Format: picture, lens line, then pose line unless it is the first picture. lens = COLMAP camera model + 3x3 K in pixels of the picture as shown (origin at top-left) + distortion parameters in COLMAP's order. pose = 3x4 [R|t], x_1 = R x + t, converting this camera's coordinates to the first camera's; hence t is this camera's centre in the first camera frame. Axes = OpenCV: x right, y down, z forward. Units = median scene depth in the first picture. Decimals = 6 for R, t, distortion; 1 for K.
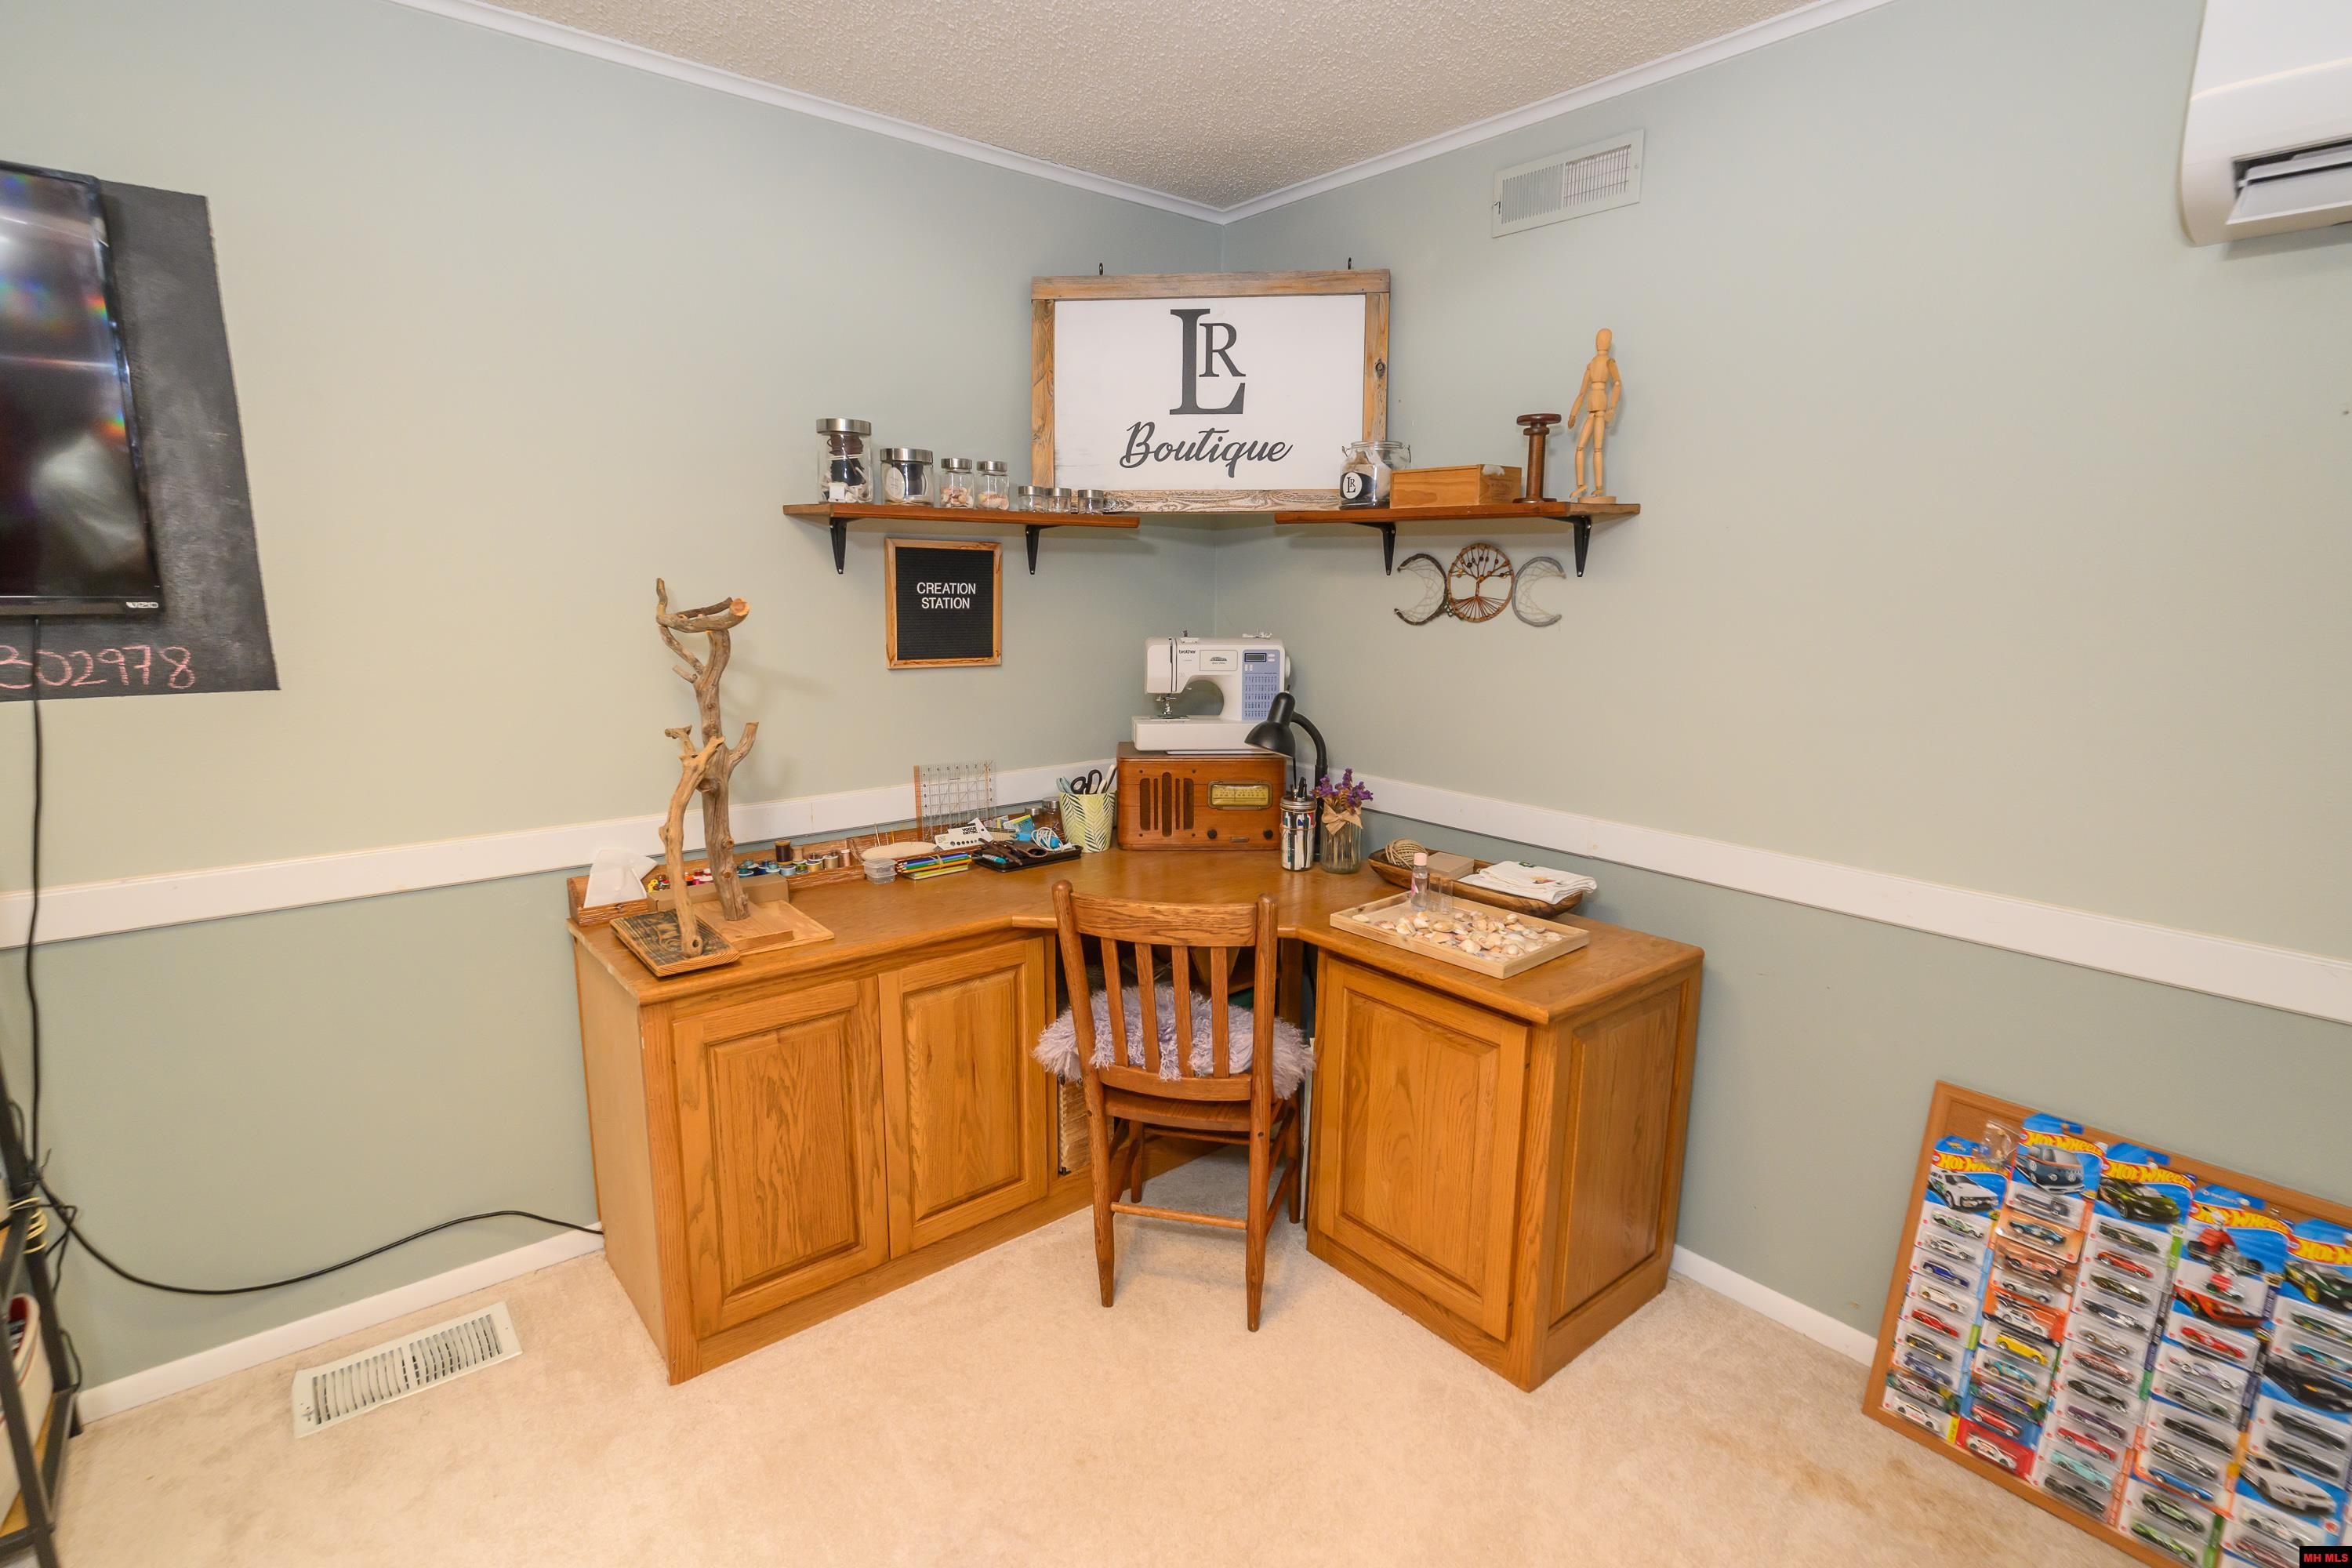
lens RADIAL K [[1113.5, 0, 1176.0], [0, 1113.5, 784.0], [0, 0, 1]] dist [-0.000468, 0.000619]
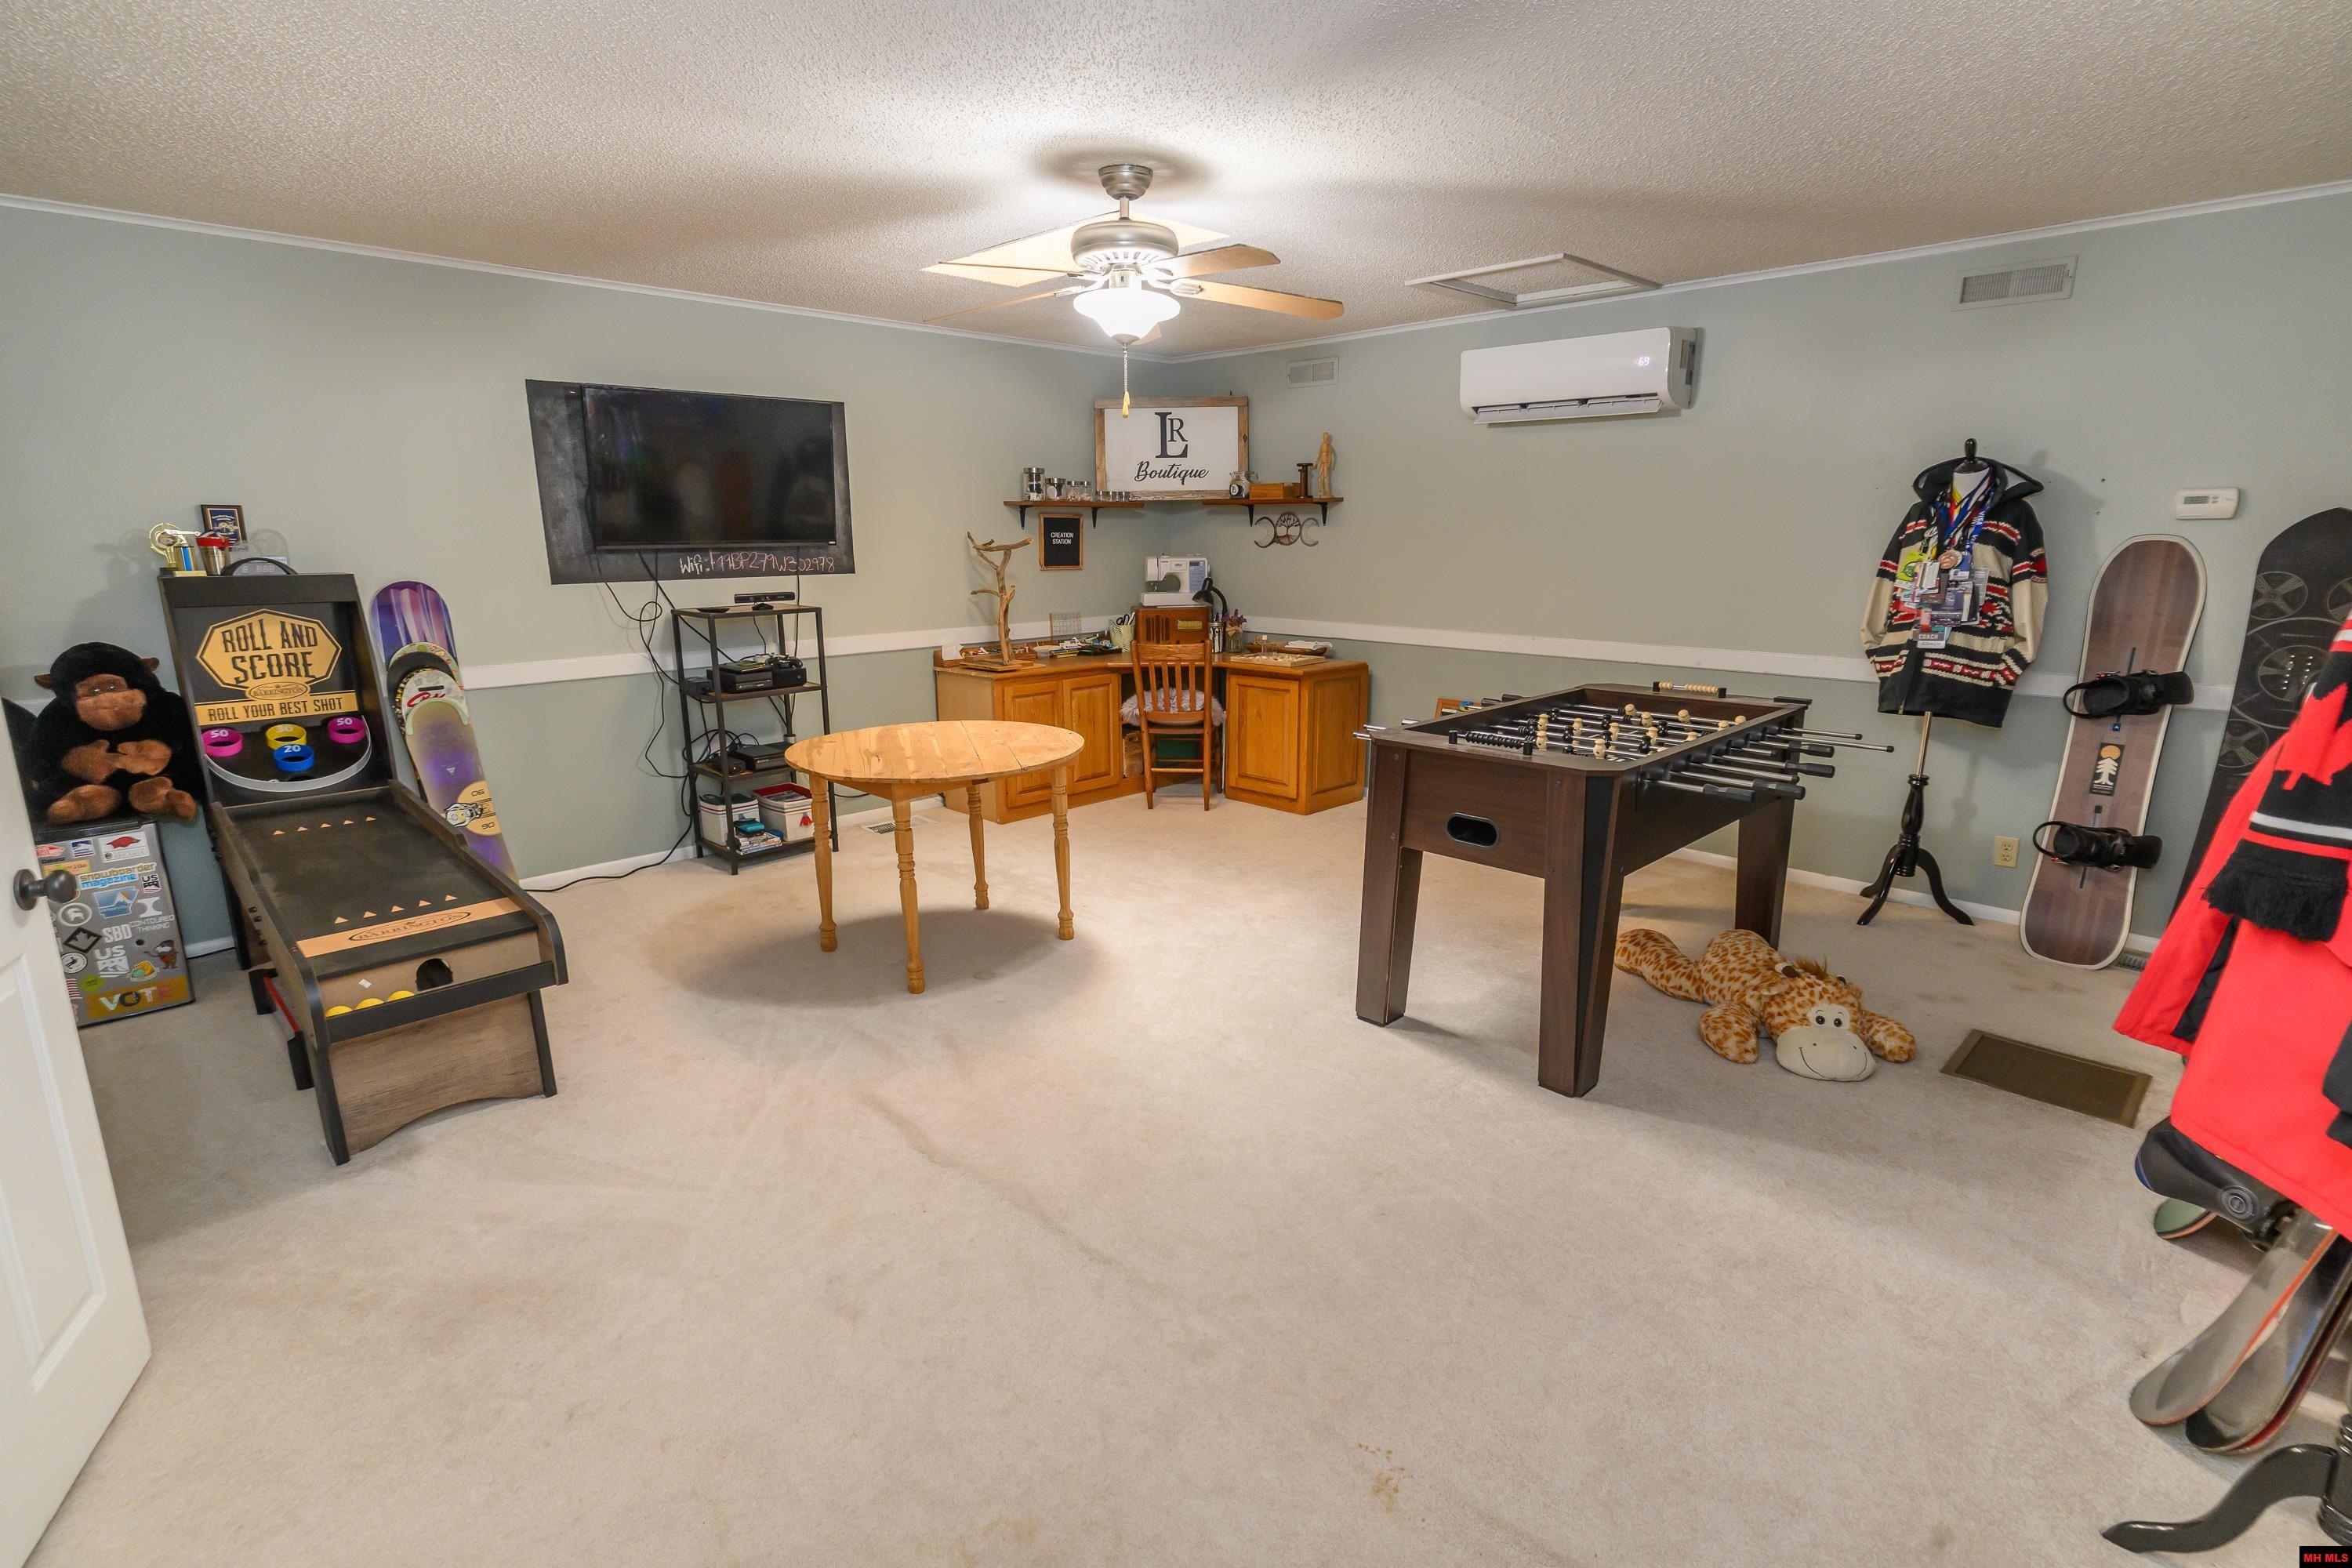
lens RADIAL K [[1105.0, 0, 1176.0], [0, 1105.0, 784.0], [0, 0, 1]] dist [-0.001110, -0.000043]
pose [[0.995323, -0.035794, 0.089728, -0.201286], [0.032125, 0.998601, 0.041997, 0.260105], [-0.091106, -0.038918, 0.995080, -1.367689]]
